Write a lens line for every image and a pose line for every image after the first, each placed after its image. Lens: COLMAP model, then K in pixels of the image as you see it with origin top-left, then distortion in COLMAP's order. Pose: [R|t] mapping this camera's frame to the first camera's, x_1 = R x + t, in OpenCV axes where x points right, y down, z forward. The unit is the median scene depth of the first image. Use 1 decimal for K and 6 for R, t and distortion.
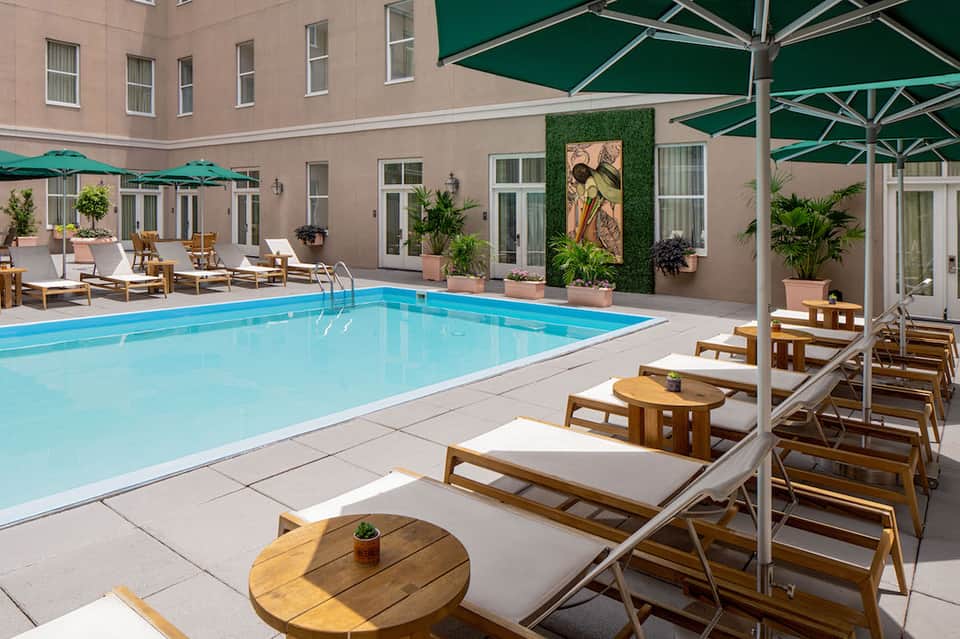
lens RADIAL K [[650.7, 0, 480.6], [0, 650.7, 216.4], [0, 0, 1]] dist [-0.025930, 0.000281]
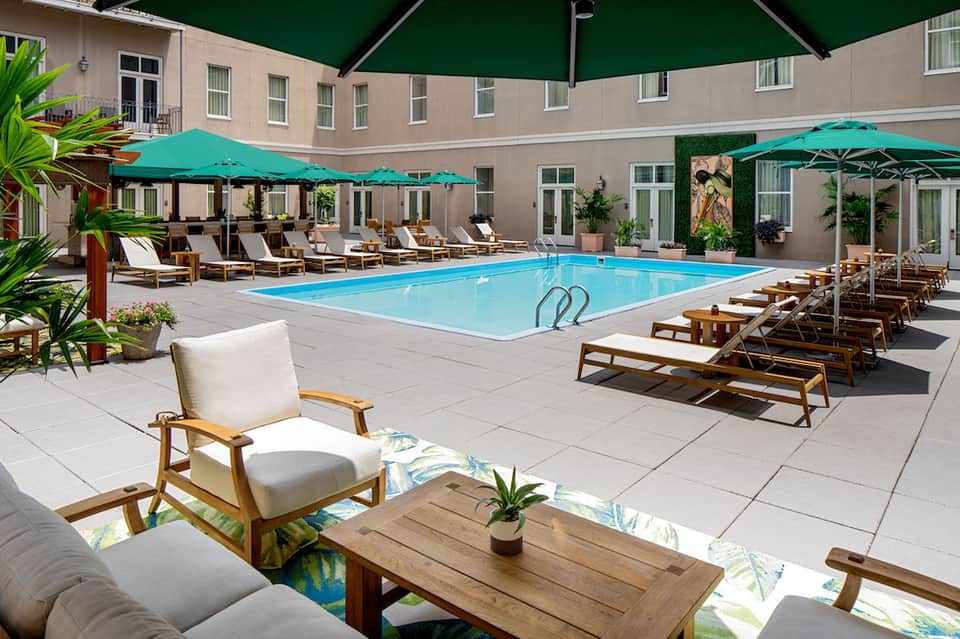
lens RADIAL K [[650.7, 0, 480.6], [0, 650.7, 216.4], [0, 0, 1]] dist [-0.025930, 0.000281]
pose [[0.999731, -0.006259, -0.022312, -0.312625], [0.006626, 0.999843, 0.016437, -0.003986], [0.022206, -0.016580, 0.999616, -0.479301]]
